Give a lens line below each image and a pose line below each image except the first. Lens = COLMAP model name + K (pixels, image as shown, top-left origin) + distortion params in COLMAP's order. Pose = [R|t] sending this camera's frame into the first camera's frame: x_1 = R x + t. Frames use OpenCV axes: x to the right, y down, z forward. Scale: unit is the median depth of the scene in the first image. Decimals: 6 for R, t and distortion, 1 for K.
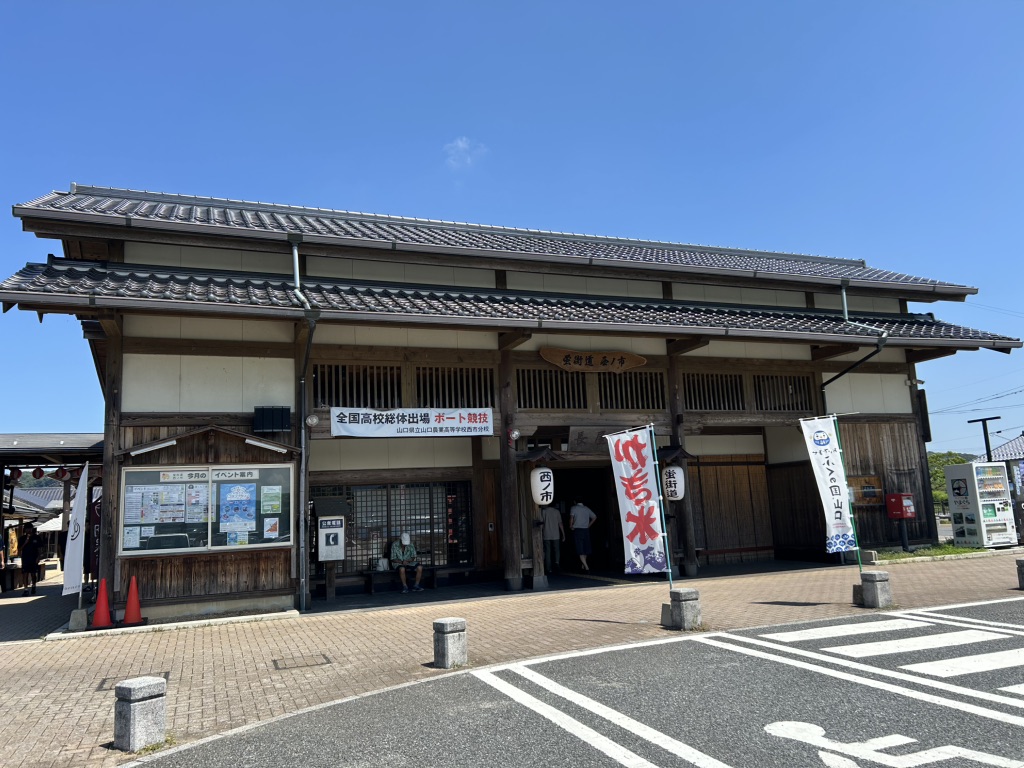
lens RADIAL K [[752.0, 0, 503.4], [0, 752.0, 398.4], [0, 0, 1]] dist [0.074491, -0.083546]
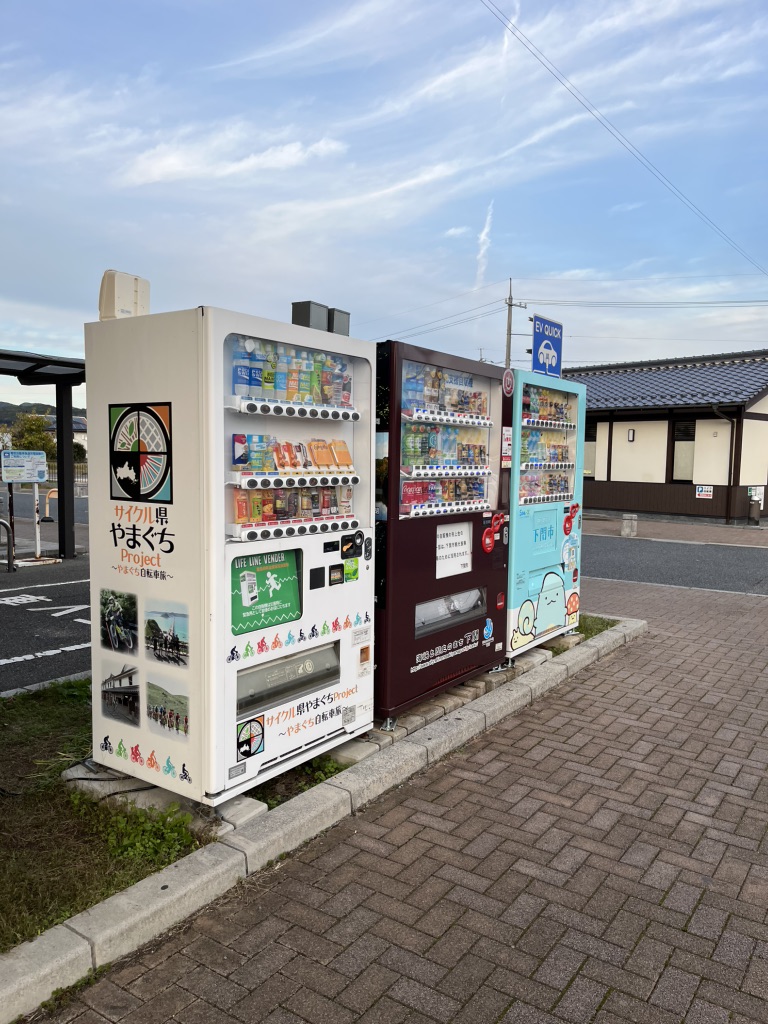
lens RADIAL K [[775.8, 0, 384.0], [0, 775.8, 512.0], [0, 0, 1]] dist [0.079214, -0.093397]
pose [[0.814682, 0.018312, 0.579618, 0.633720], [-0.140248, 0.976052, 0.166290, 0.108969], [-0.562693, -0.216764, 0.797741, 0.969082]]
